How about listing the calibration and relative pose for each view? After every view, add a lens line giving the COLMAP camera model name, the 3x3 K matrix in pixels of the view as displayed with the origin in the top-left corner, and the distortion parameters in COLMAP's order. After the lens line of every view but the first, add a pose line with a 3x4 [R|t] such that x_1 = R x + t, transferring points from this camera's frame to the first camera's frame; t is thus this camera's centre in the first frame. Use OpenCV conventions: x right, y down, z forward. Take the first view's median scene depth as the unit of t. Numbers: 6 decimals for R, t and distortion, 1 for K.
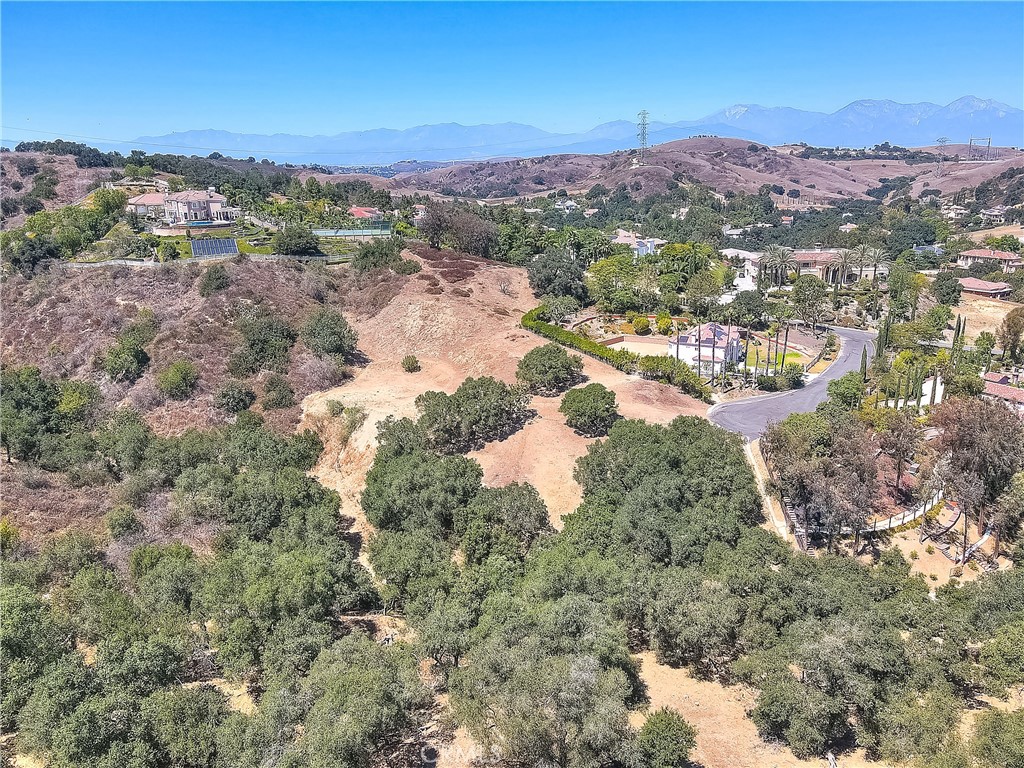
lens RADIAL K [[752.1, 0, 512.6], [0, 752.1, 380.6], [0, 0, 1]] dist [0.007688, 0.013188]
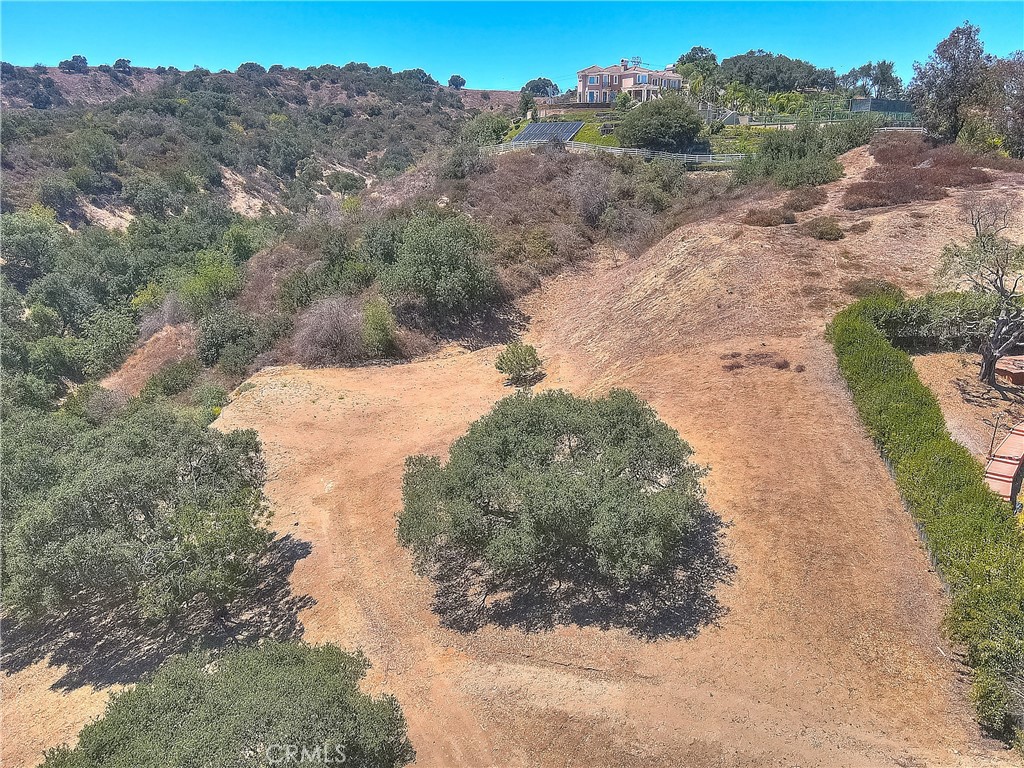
lens RADIAL K [[752.1, 0, 510.4], [0, 752.1, 382.9], [0, 0, 1]] dist [0.007688, 0.013188]
pose [[0.525953, 0.250649, -0.812742, 0.168012], [-0.235711, 0.961115, 0.143870, -0.060654], [0.817199, 0.115903, 0.564582, 0.668436]]
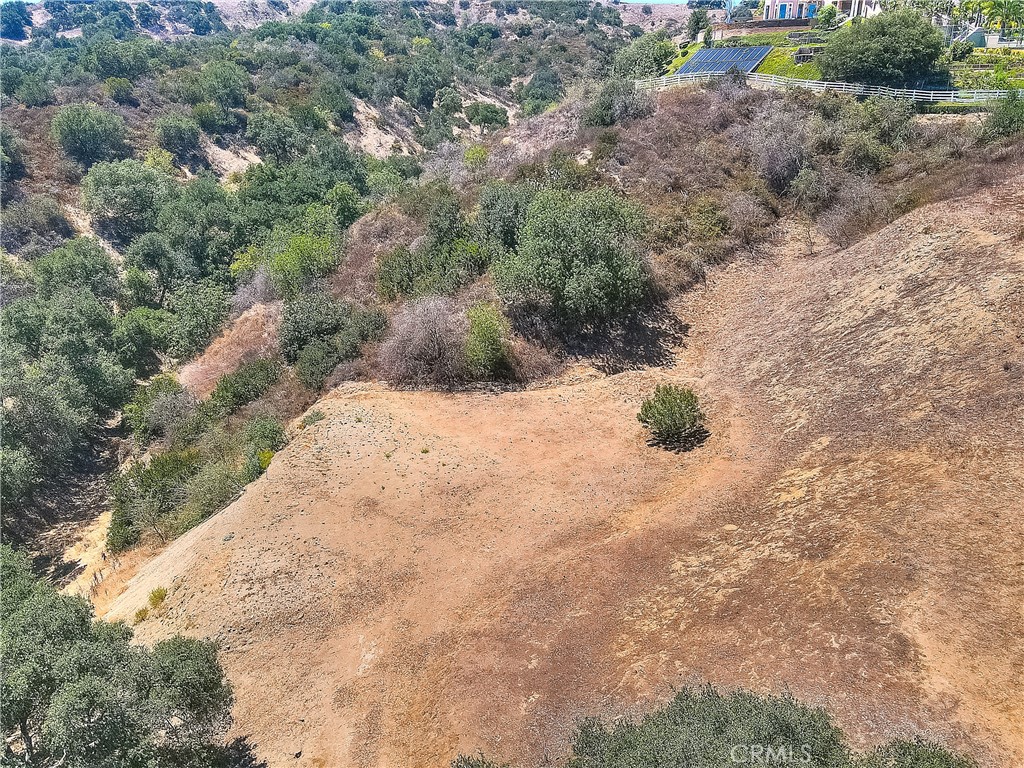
lens RADIAL K [[752.1, 0, 511.5], [0, 752.1, 380.7], [0, 0, 1]] dist [0.007688, 0.013188]
pose [[0.354331, 0.353507, -0.865727, 0.075445], [-0.249981, 0.927907, 0.276584, -0.086000], [0.901088, 0.118413, 0.417156, 0.715866]]
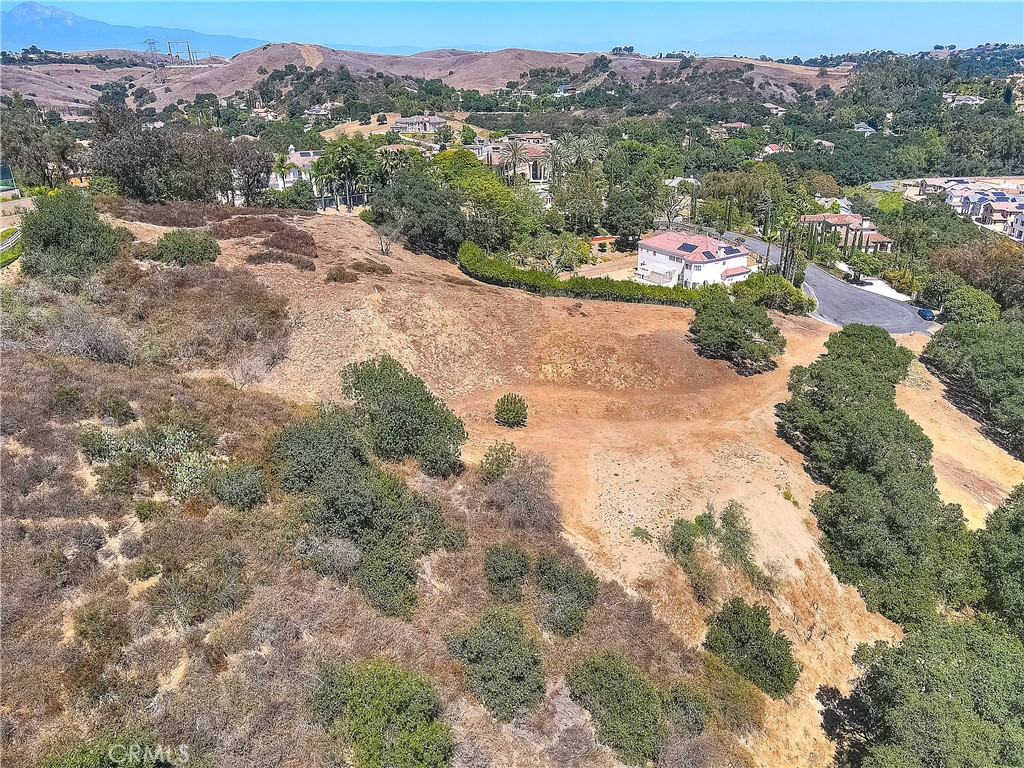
lens RADIAL K [[752.1, 0, 512.5], [0, 752.1, 380.6], [0, 0, 1]] dist [0.007688, 0.013188]
pose [[0.506854, -0.332149, 0.795472, -0.470208], [0.247018, 0.940052, 0.235125, -0.142126], [-0.825882, 0.077322, 0.558516, 0.615921]]
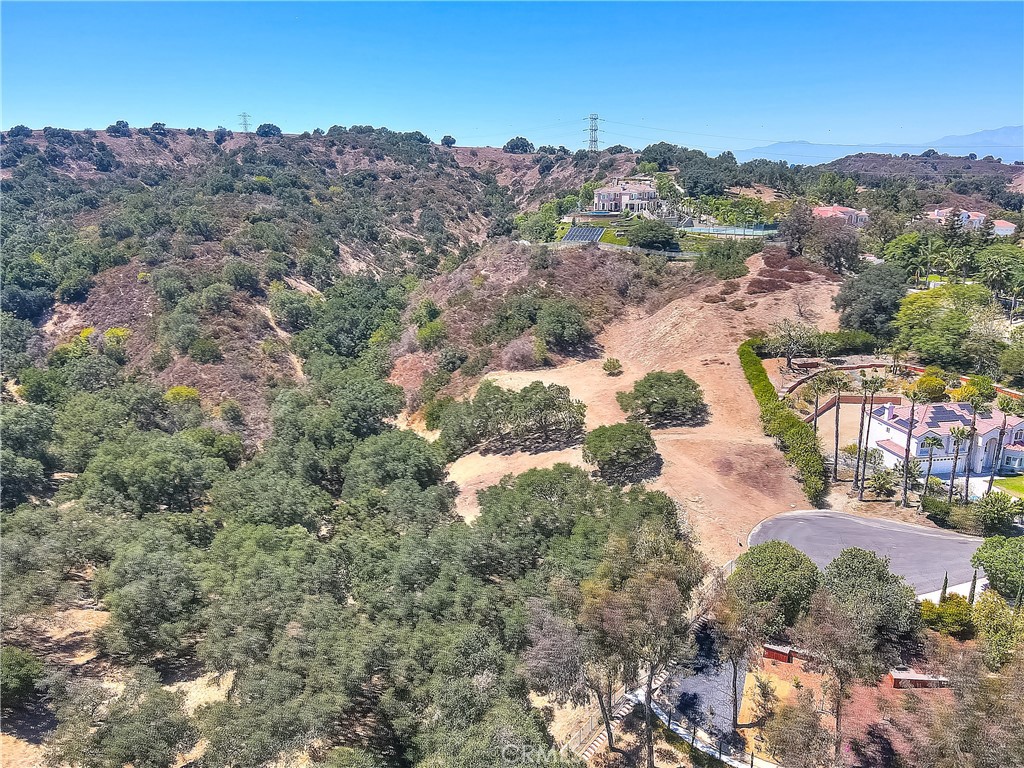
lens RADIAL K [[752.1, 0, 513.1], [0, 752.1, 382.2], [0, 0, 1]] dist [0.007688, 0.013188]
pose [[0.590313, 0.217953, -0.777192, 0.456615], [-0.217645, 0.970172, 0.106760, -0.067186], [0.777278, 0.106130, 0.620141, 0.281687]]
